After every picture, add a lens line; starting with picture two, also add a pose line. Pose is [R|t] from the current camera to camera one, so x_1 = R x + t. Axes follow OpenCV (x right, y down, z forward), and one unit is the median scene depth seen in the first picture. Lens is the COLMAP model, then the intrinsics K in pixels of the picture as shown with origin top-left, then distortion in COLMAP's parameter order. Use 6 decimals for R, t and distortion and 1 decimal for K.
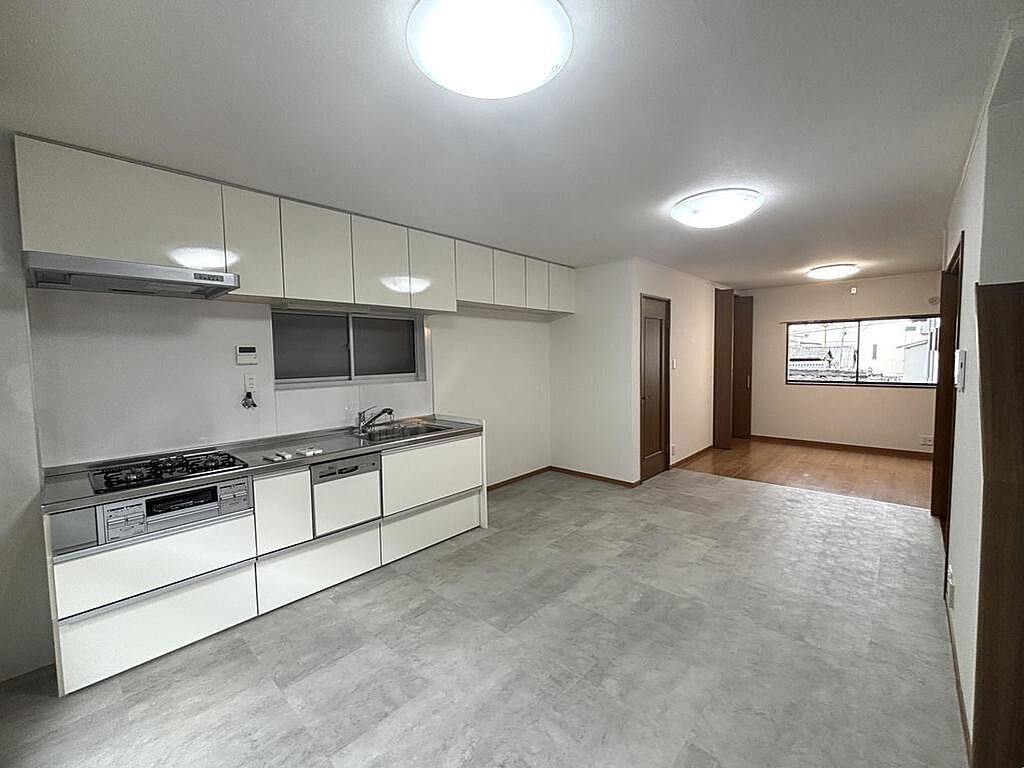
lens RADIAL K [[413.5, 0, 518.5], [0, 413.5, 381.3], [0, 0, 1]] dist [0.019695, -0.000390]
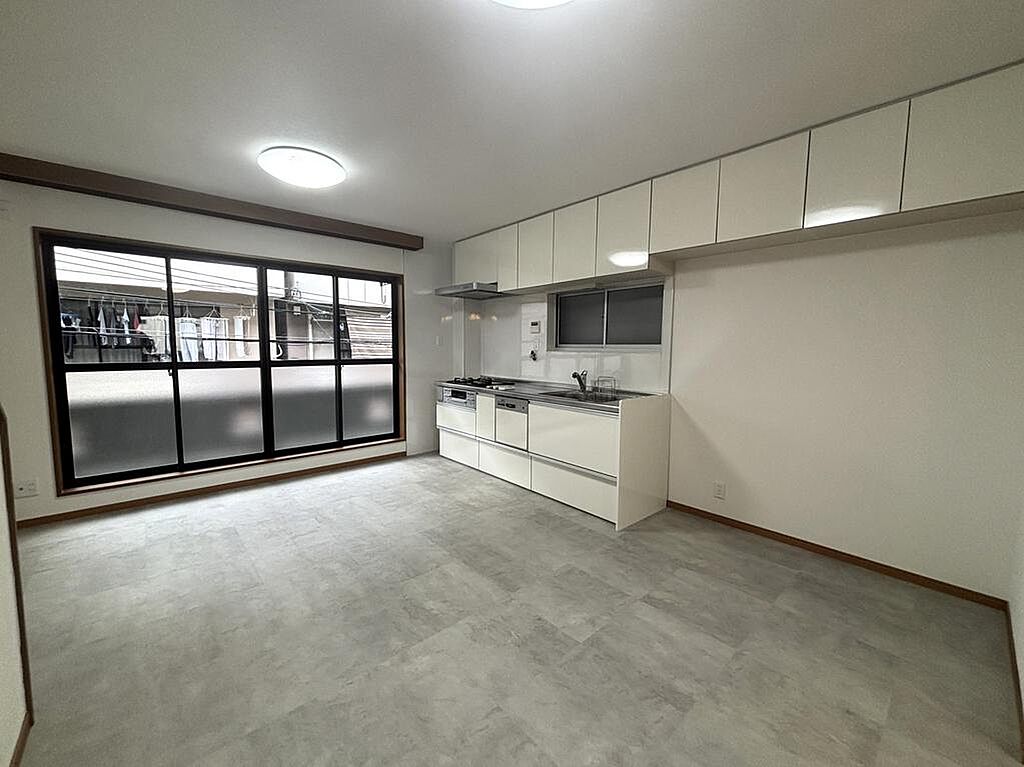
lens RADIAL K [[413.5, 0, 518.5], [0, 413.5, 380.8], [0, 0, 1]] dist [0.019695, -0.000390]
pose [[-0.076631, 0.099149, -0.992118, 0.928747], [-0.070551, 0.992010, 0.104588, -0.019042], [0.994560, 0.078009, -0.069023, 1.062980]]
